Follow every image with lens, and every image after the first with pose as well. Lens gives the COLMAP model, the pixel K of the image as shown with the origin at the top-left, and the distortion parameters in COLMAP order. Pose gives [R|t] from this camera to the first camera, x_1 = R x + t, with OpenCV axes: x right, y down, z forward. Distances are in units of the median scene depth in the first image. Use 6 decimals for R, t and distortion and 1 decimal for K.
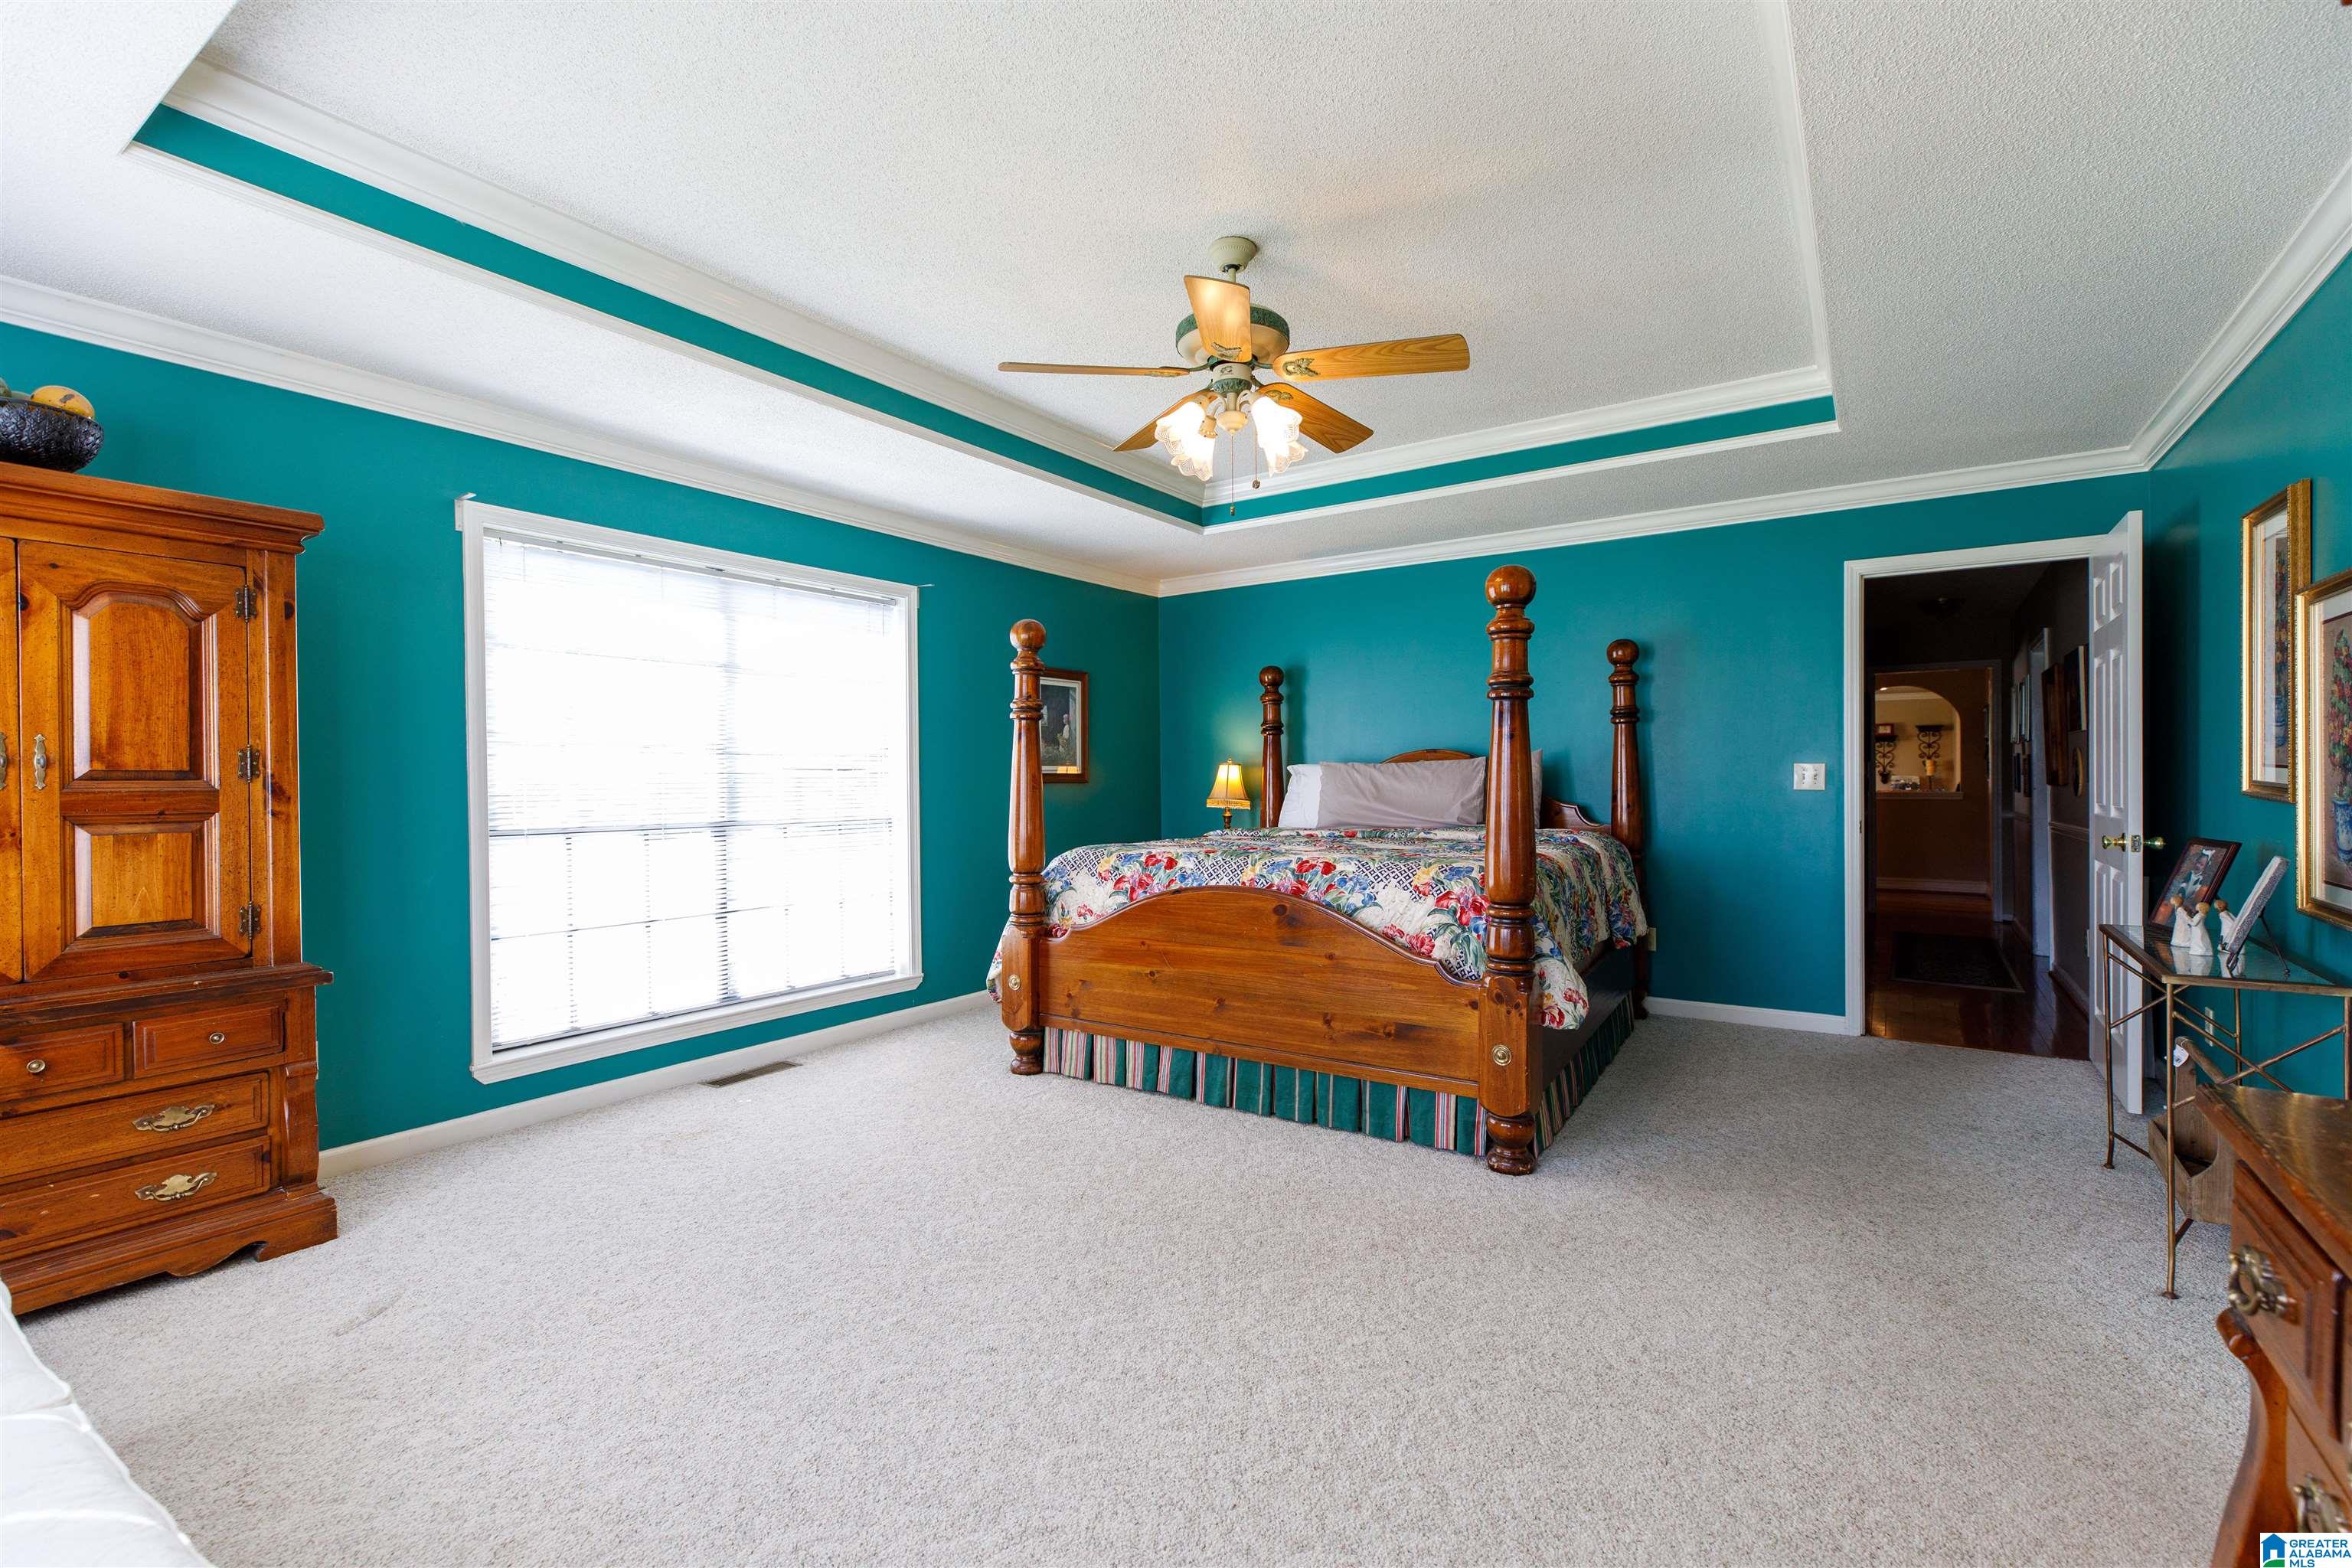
lens RADIAL K [[1050.8, 0, 1185.3], [0, 1050.8, 782.2], [0, 0, 1]] dist [0.006672, 0.000186]
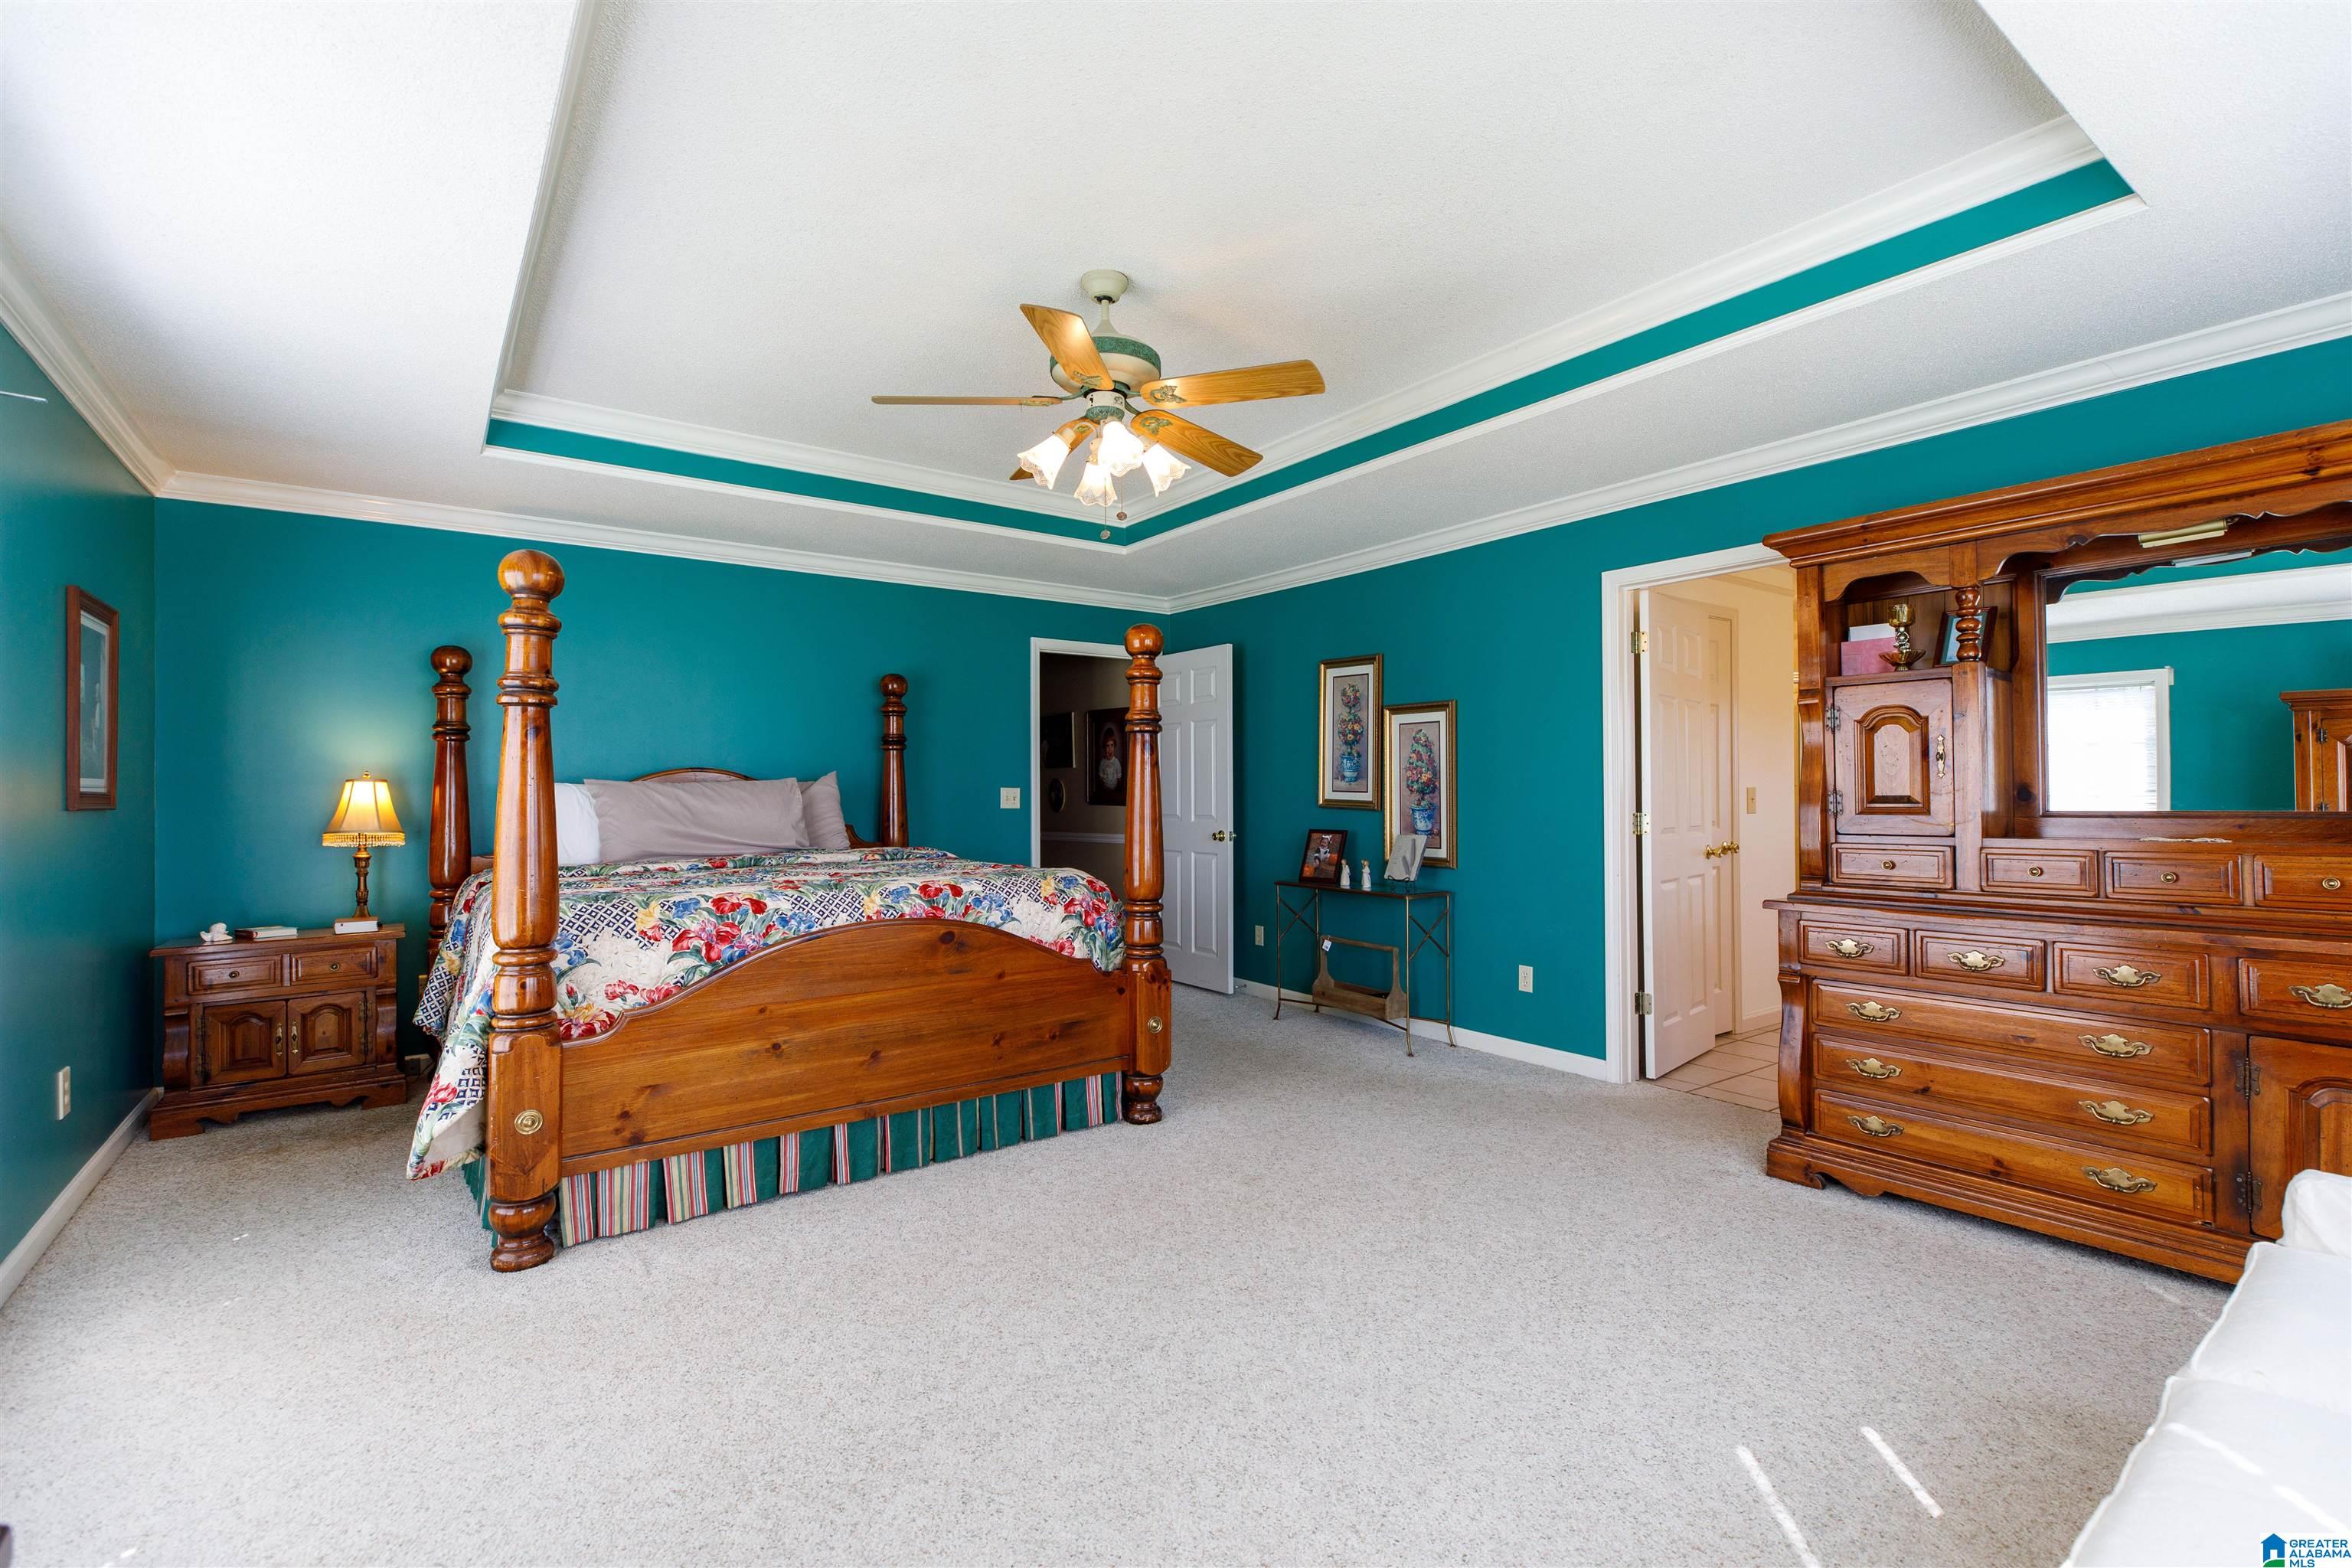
lens RADIAL K [[1050.8, 0, 1185.3], [0, 1050.8, 782.2], [0, 0, 1]] dist [0.006672, 0.000186]
pose [[0.334550, 0.016786, 0.942229, -0.672917], [0.007537, 0.999762, -0.020486, 0.003282], [-0.942348, 0.013955, 0.334343, 0.446743]]
